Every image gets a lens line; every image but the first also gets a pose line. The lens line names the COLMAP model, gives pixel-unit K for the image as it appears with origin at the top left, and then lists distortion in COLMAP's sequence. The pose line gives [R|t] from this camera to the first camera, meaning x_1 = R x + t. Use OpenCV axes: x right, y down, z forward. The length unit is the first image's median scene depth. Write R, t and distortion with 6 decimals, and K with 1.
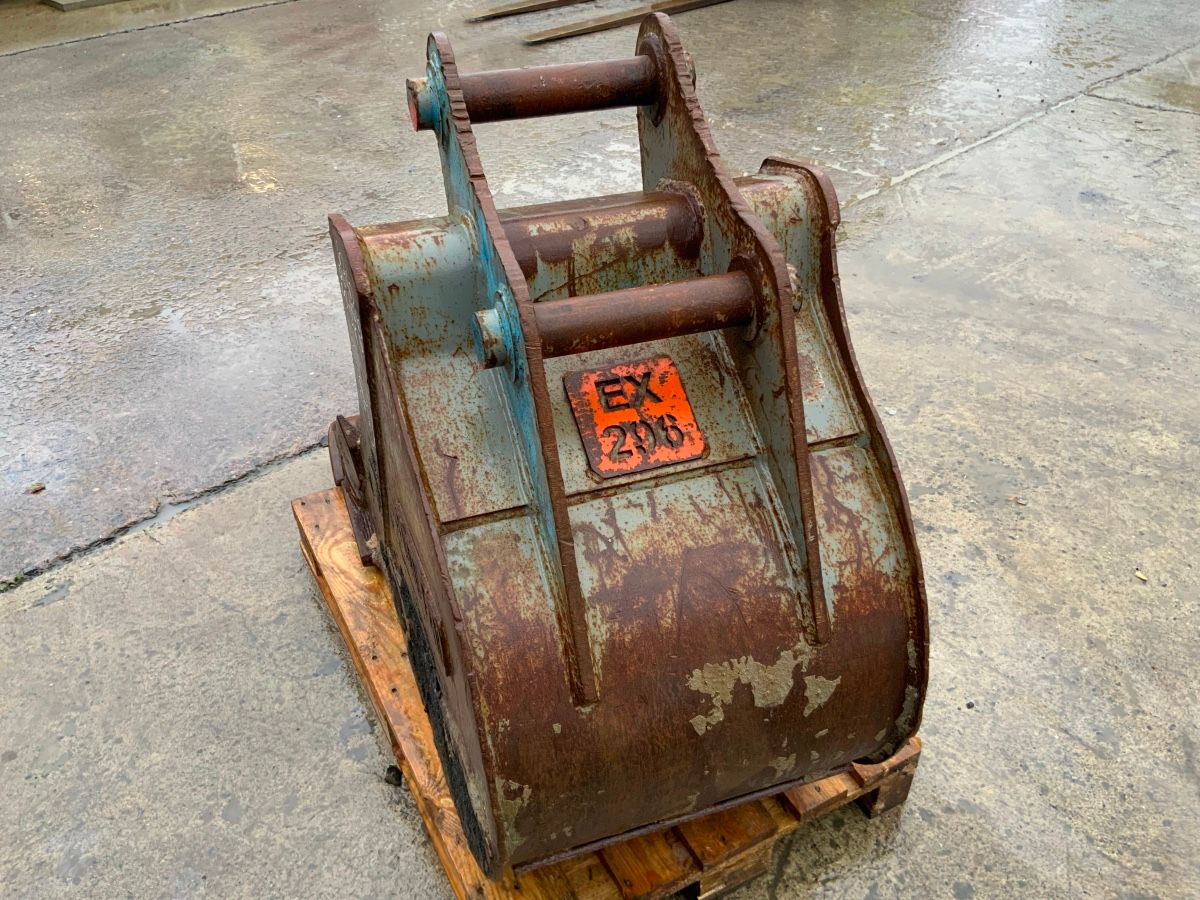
lens RADIAL K [[978.7, 0, 604.5], [0, 978.7, 481.1], [0, 0, 1]] dist [0.089853, -0.128660]
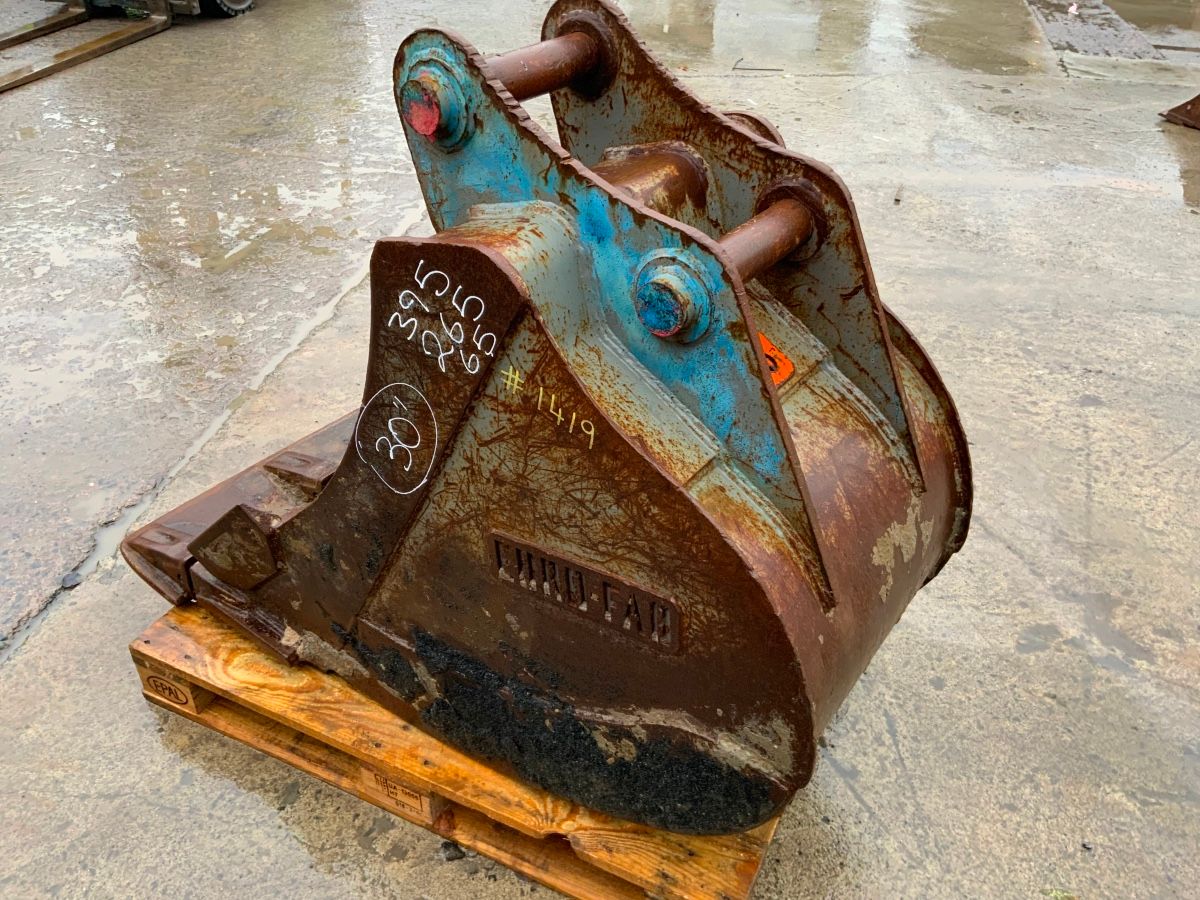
lens RADIAL K [[978.7, 0, 604.5], [0, 978.7, 481.1], [0, 0, 1]] dist [0.089853, -0.128660]
pose [[0.812214, -0.330103, 0.480979, -0.633018], [0.338480, 0.938191, 0.072314, -0.061021], [-0.475121, 0.104067, 0.873745, 0.144646]]
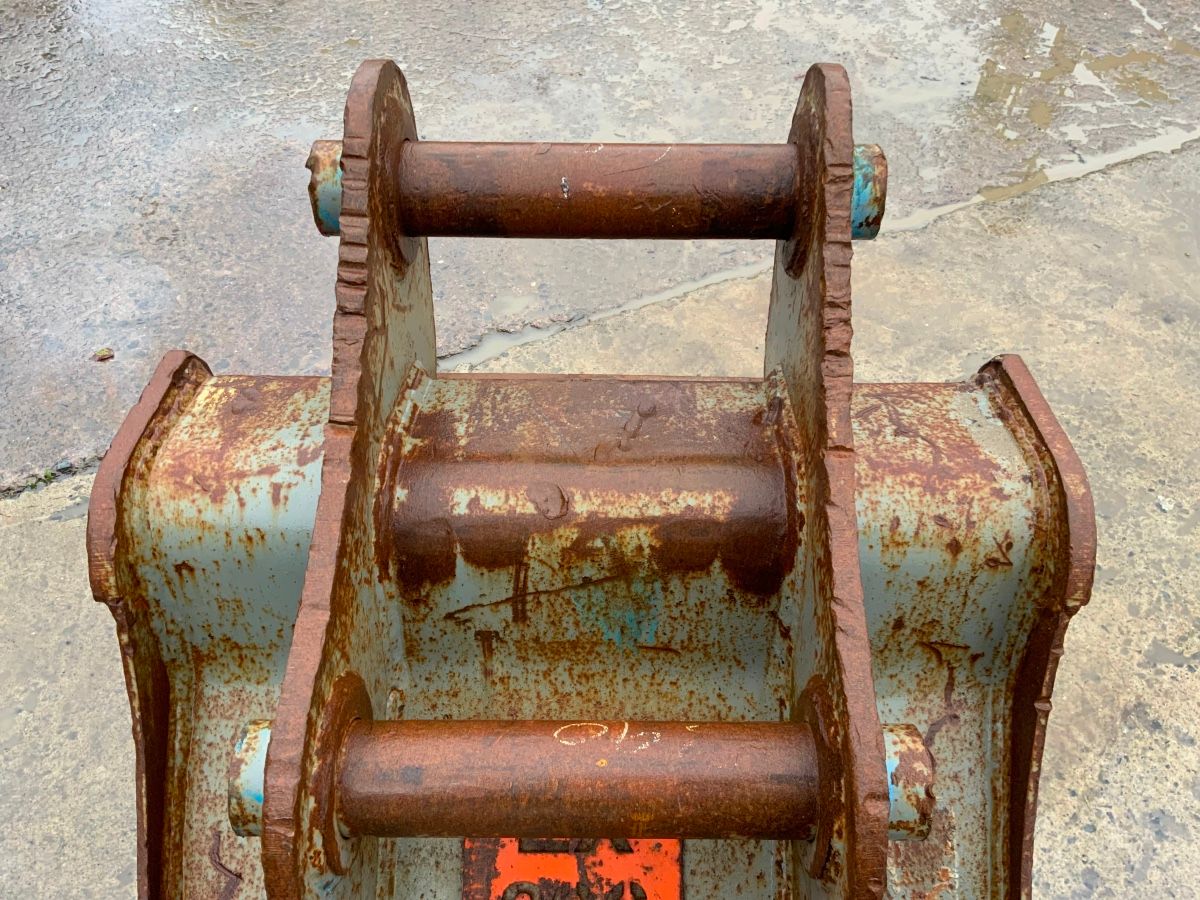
lens RADIAL K [[978.7, 0, 604.5], [0, 978.7, 481.1], [0, 0, 1]] dist [0.089853, -0.128660]
pose [[0.947135, 0.256622, -0.192564, 0.096832], [-0.205933, 0.946497, 0.248464, -0.404660], [0.246023, -0.195673, 0.949308, 0.513360]]
